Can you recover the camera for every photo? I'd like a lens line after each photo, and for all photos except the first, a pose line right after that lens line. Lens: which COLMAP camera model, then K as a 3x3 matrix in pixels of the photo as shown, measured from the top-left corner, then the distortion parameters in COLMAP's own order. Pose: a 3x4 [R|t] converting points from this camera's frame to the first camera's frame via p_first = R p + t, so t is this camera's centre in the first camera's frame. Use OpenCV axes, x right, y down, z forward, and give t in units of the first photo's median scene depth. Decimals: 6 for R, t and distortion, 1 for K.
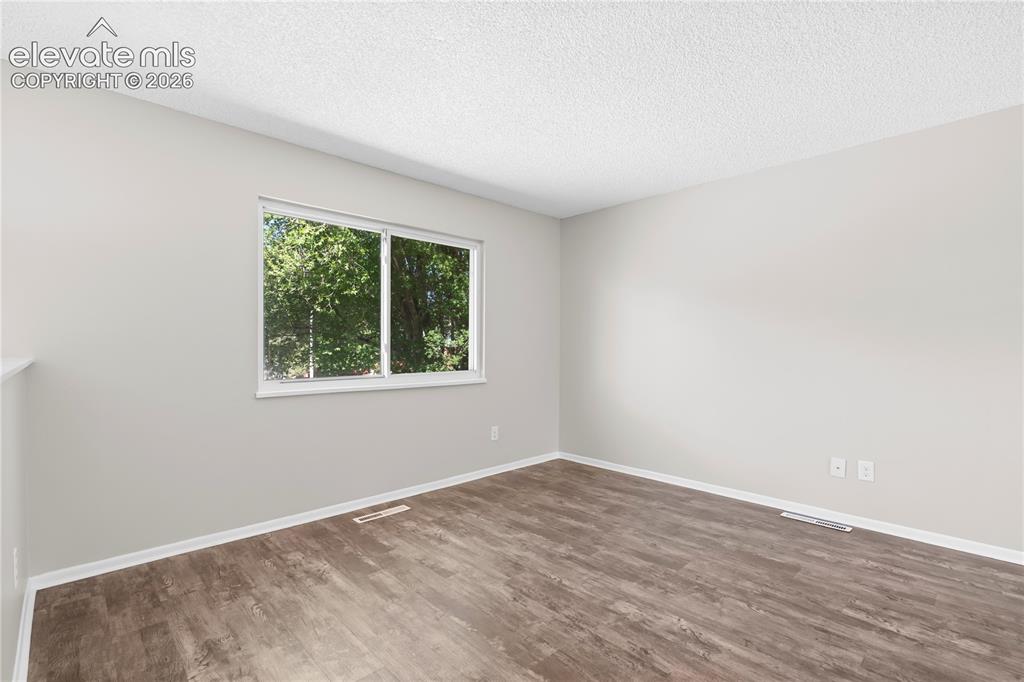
lens RADIAL K [[469.5, 0, 515.9], [0, 469.5, 345.4], [0, 0, 1]] dist [-0.001891, 0.000361]
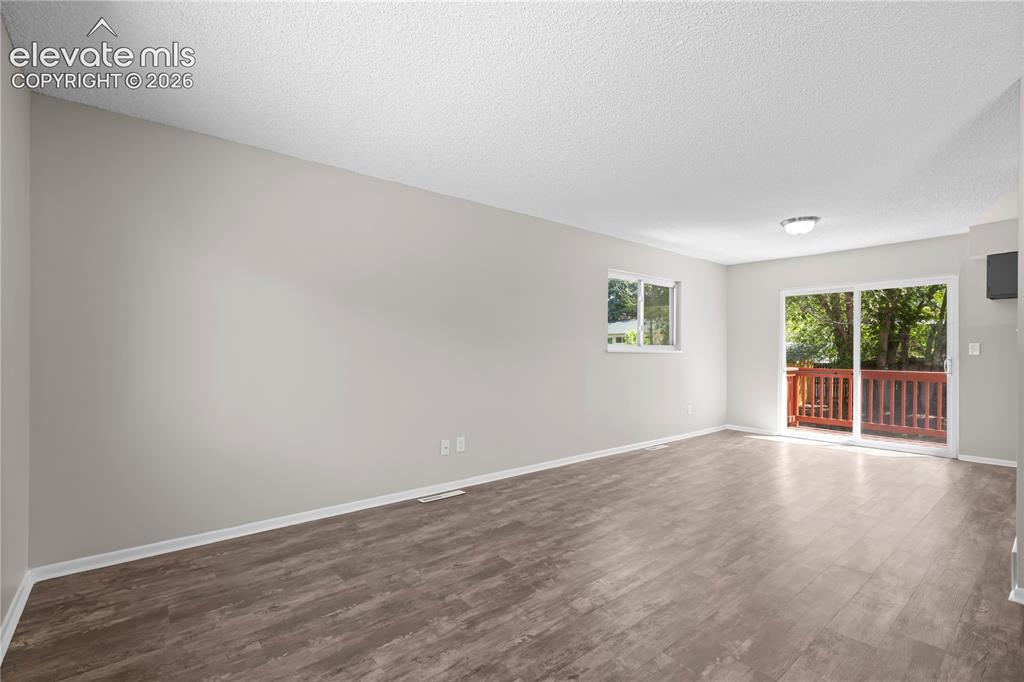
lens RADIAL K [[466.0, 0, 511.9], [0, 466.0, 347.9], [0, 0, 1]] dist [-0.003477, -0.000242]
pose [[0.076537, 0.003395, 0.997061, -0.593360], [-0.000025, 0.999994, -0.003403, -0.003329], [-0.997067, 0.000236, 0.076537, 0.789360]]
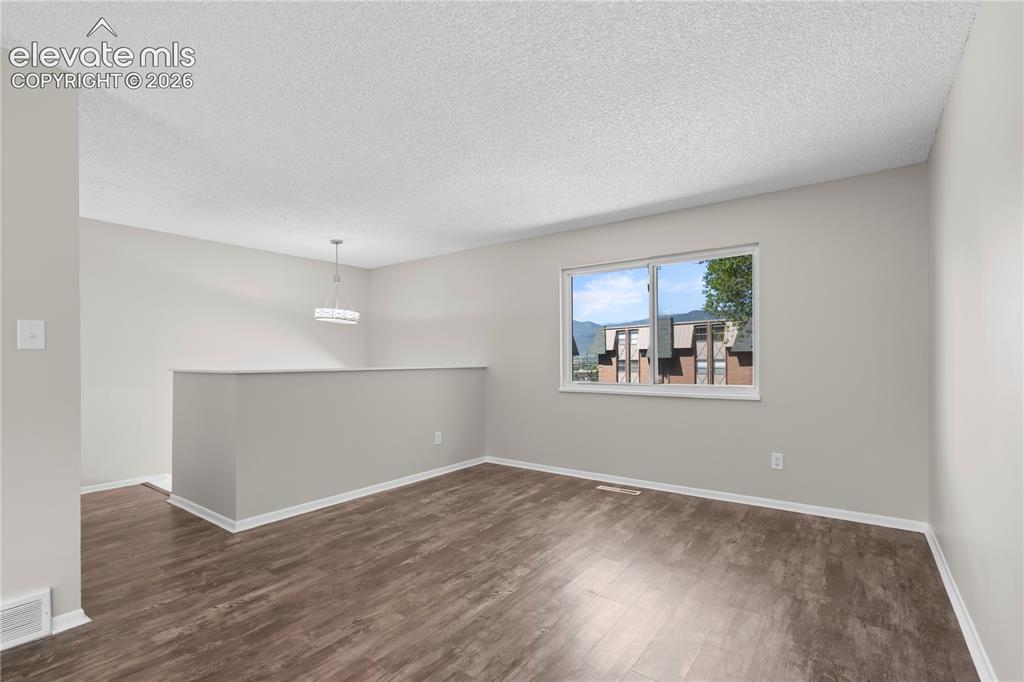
lens RADIAL K [[469.4, 0, 515.2], [0, 469.4, 364.6], [0, 0, 1]] dist [0.000821, 0.000355]
pose [[0.168133, 0.007370, -0.985737, 1.062865], [0.004842, 0.999954, 0.008303, 0.001279], [0.985752, -0.006168, 0.168090, 0.571178]]
